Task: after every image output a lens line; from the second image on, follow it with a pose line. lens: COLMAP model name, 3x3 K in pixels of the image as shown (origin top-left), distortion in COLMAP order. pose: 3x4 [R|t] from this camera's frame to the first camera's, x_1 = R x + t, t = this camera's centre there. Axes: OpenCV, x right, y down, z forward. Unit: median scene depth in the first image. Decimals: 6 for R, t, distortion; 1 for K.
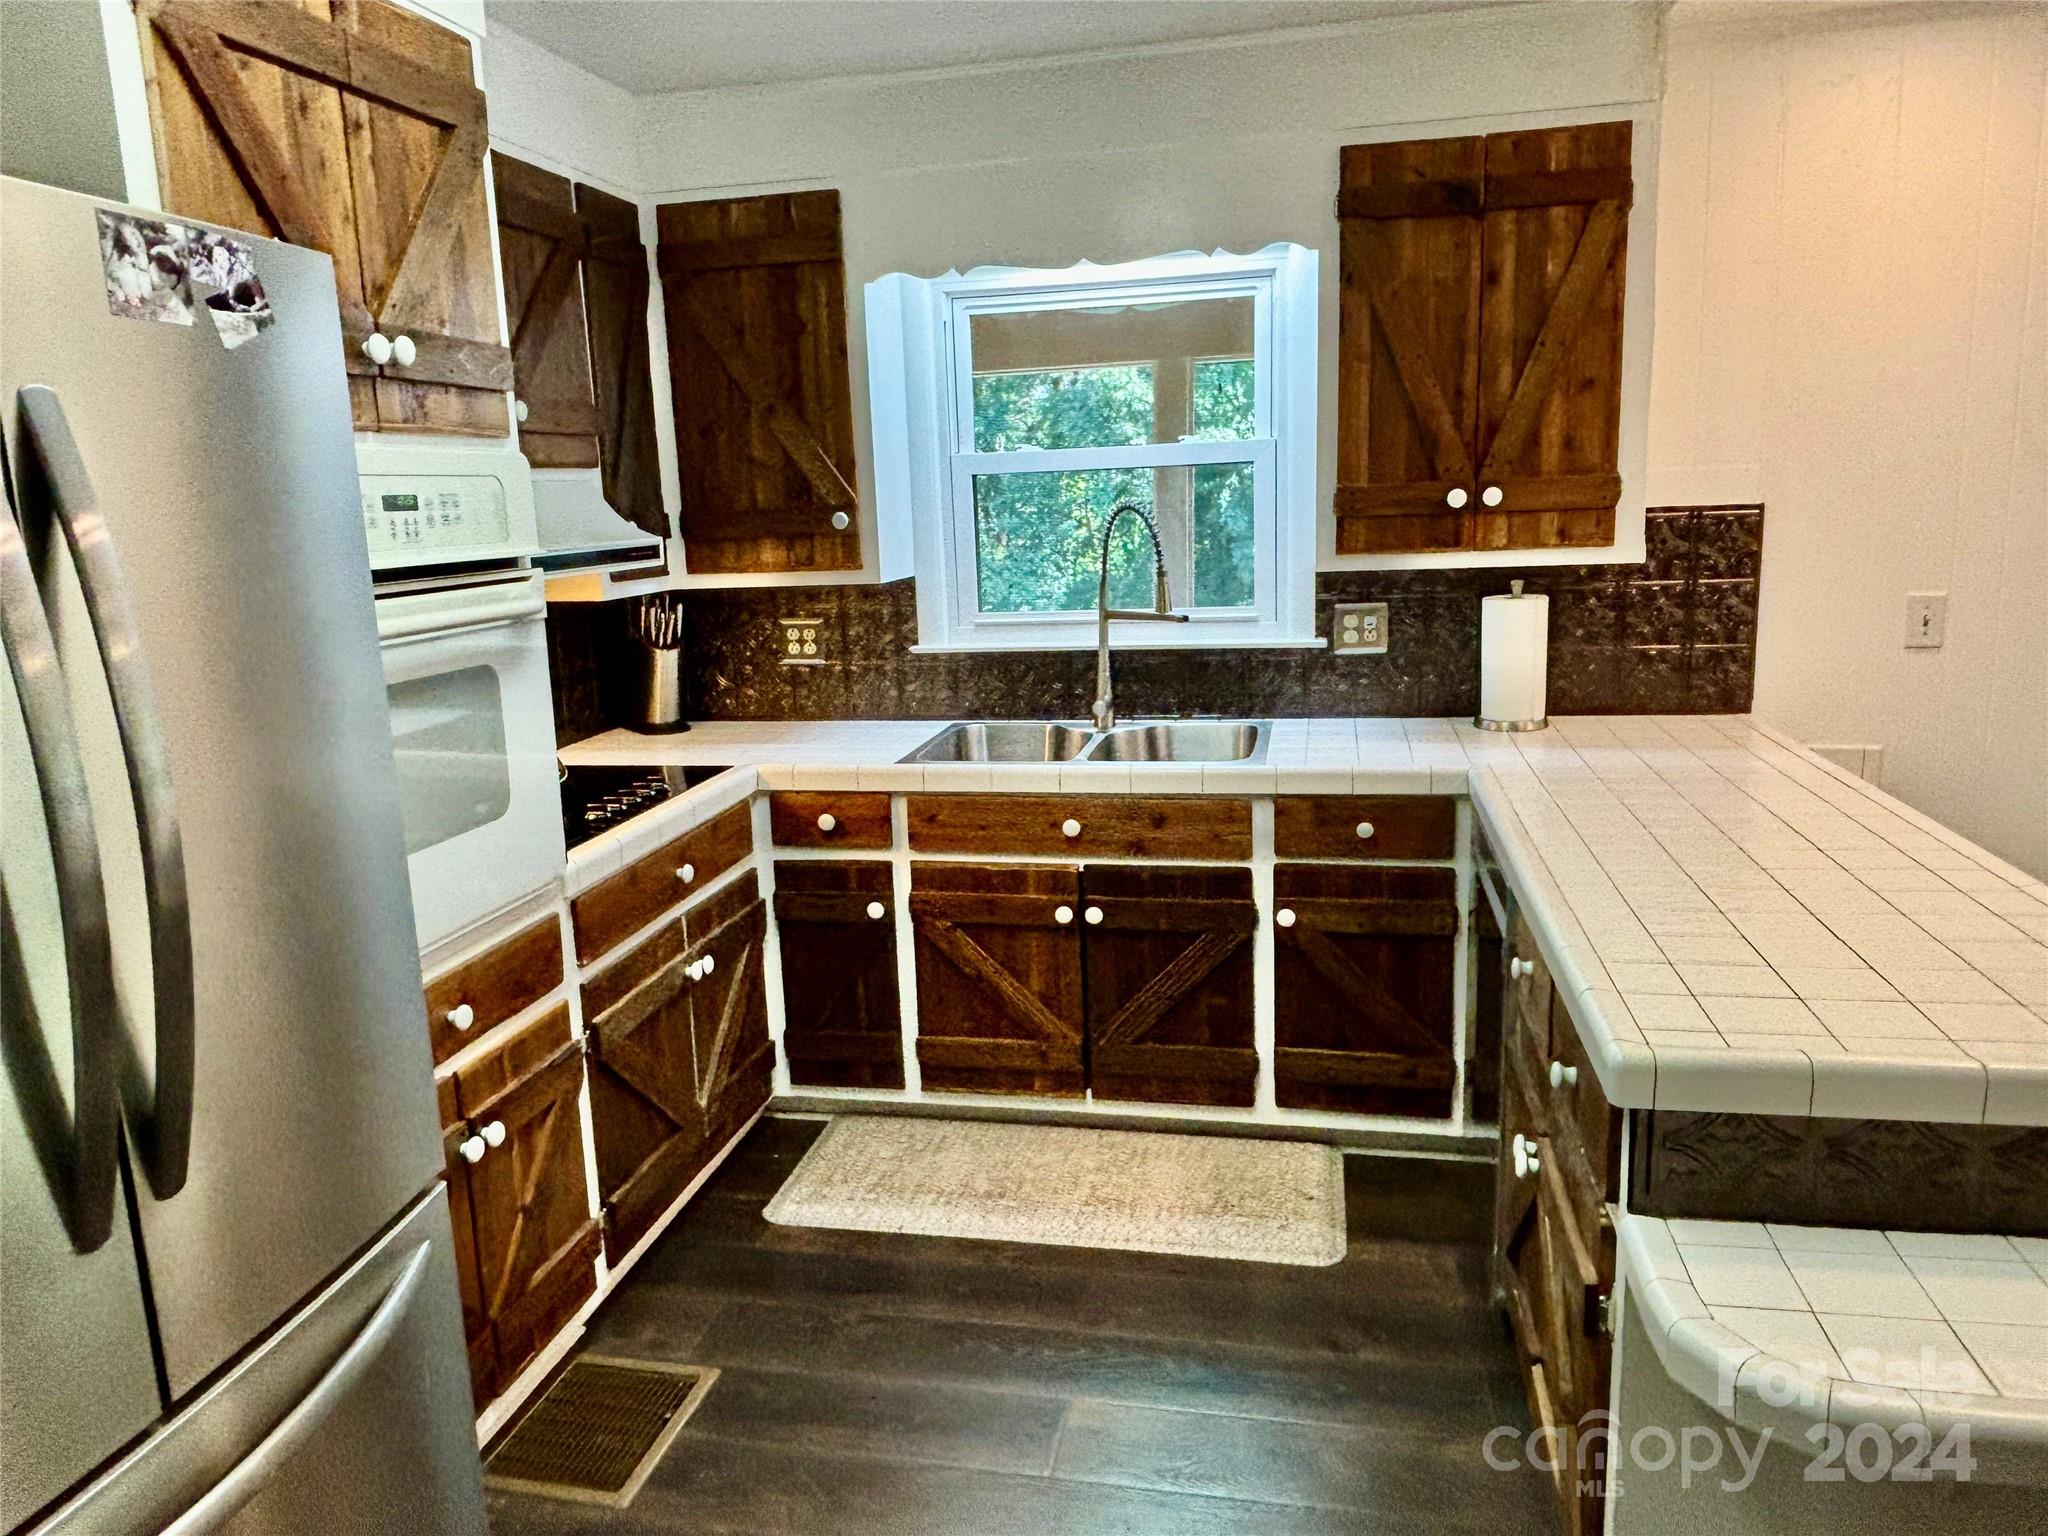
lens RADIAL K [[1380.2, 0, 1024.0], [0, 1380.2, 768.0], [0, 0, 1]] dist [0.069180, -0.134273]
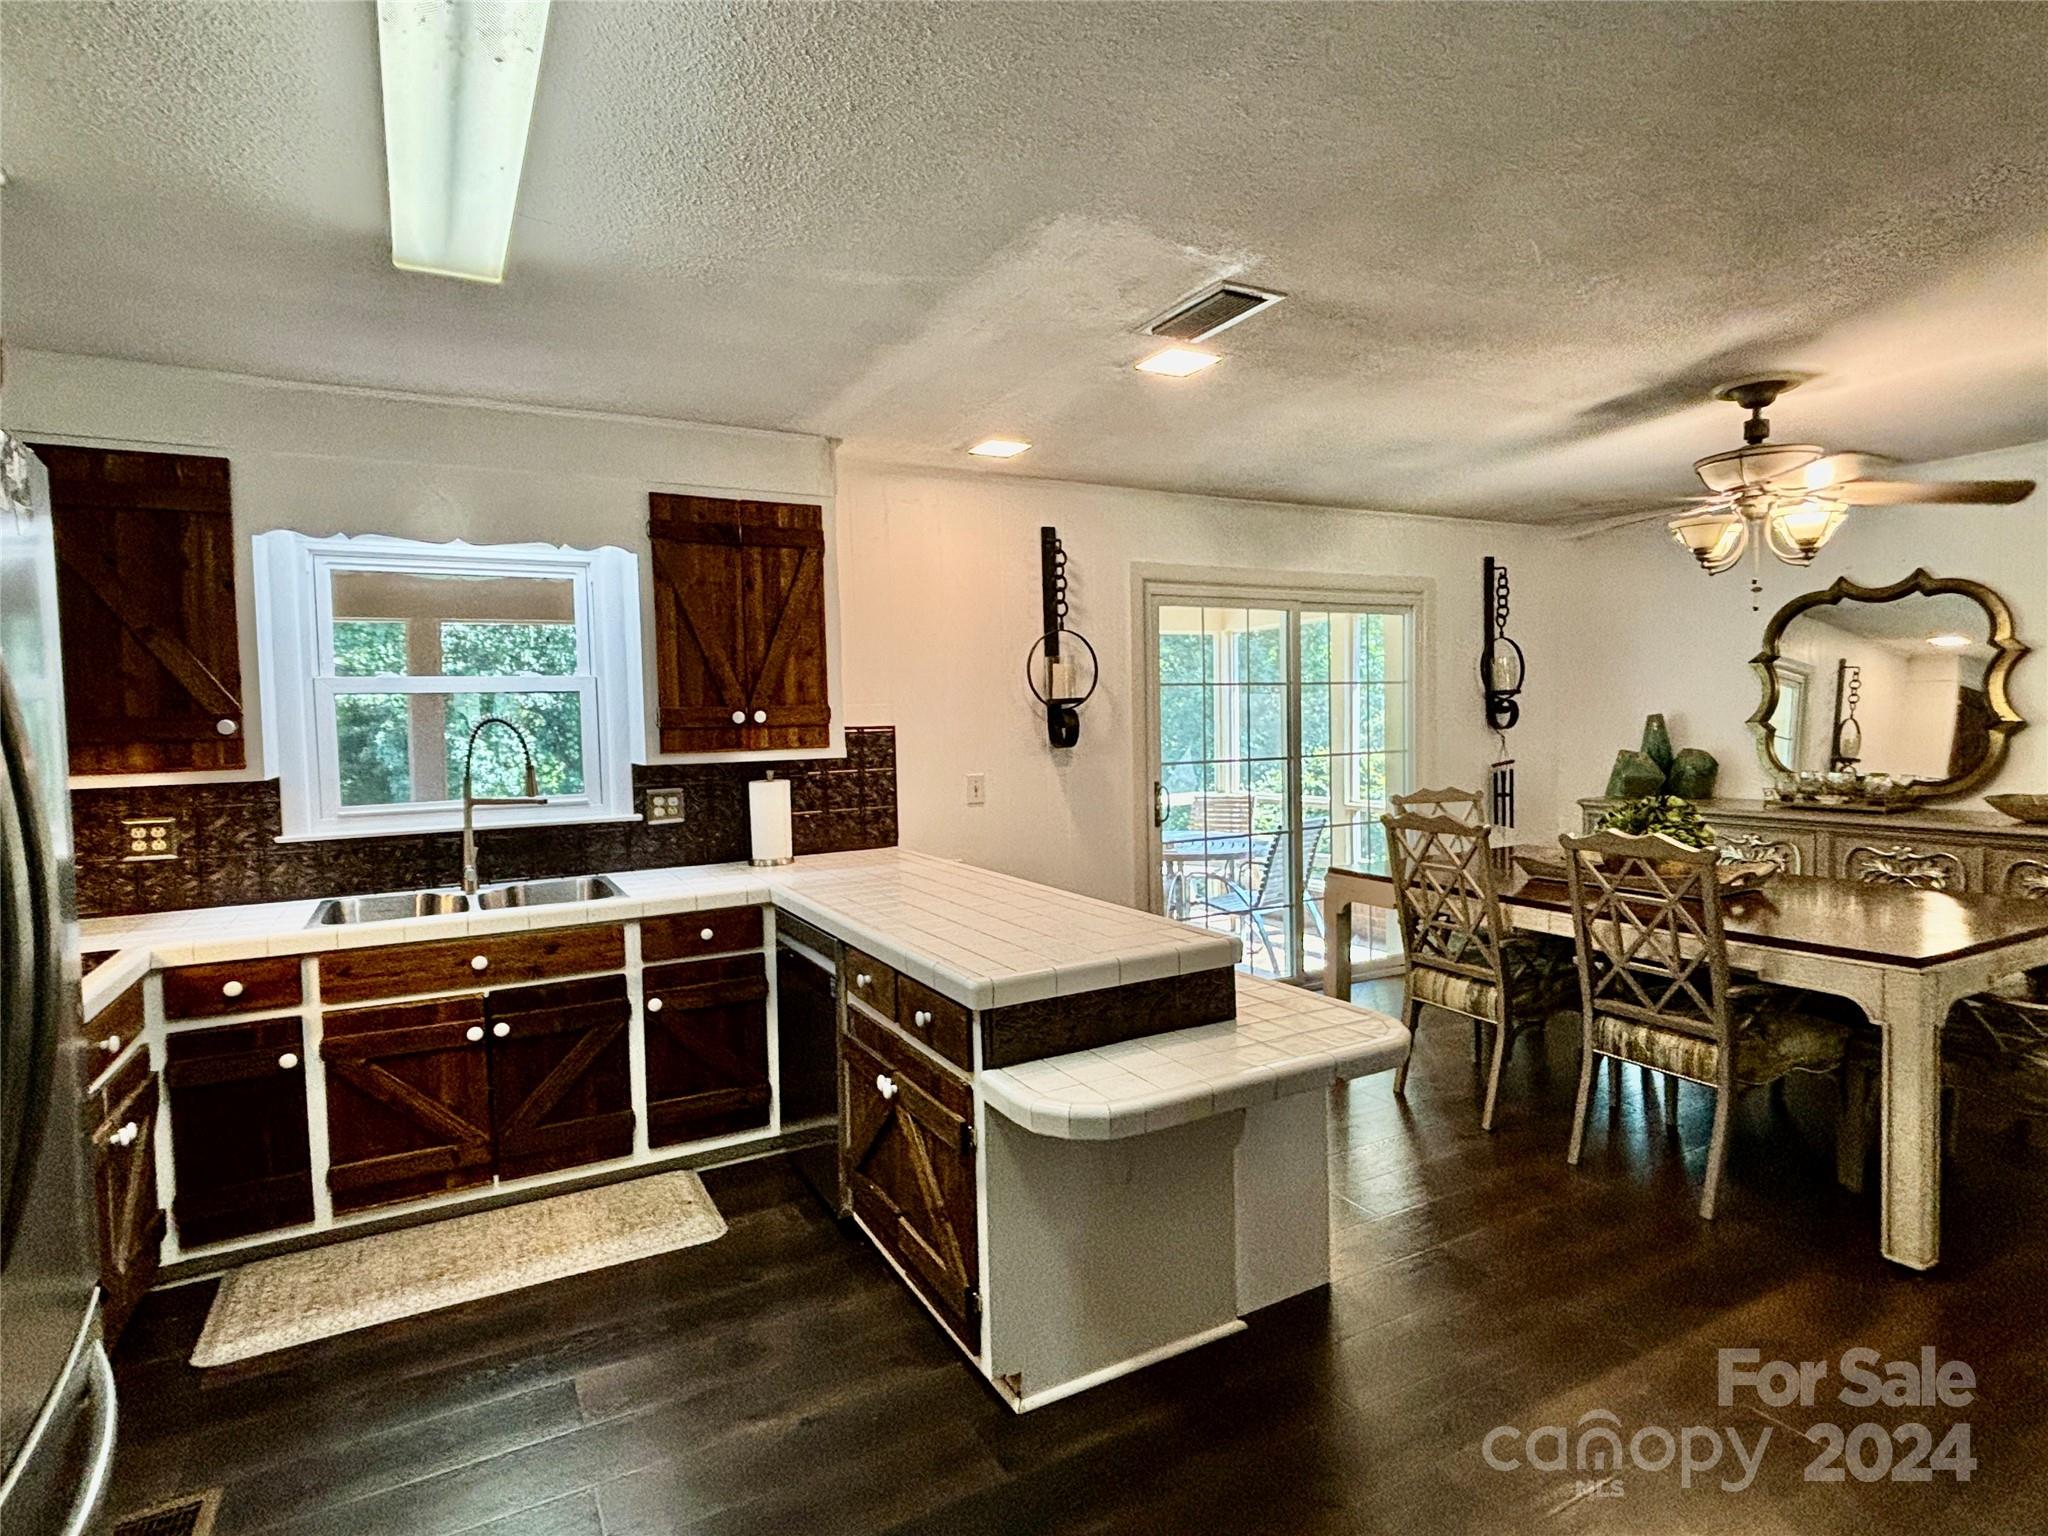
lens RADIAL K [[1054.7, 0, 1024.0], [0, 1054.7, 768.0], [0, 0, 1]] dist [0.001323, 0.000010]
pose [[0.756121, -0.011507, 0.654331, -0.214492], [0.121919, 0.984818, -0.123567, 0.046455], [-0.642975, 0.173207, 0.746045, -0.081565]]
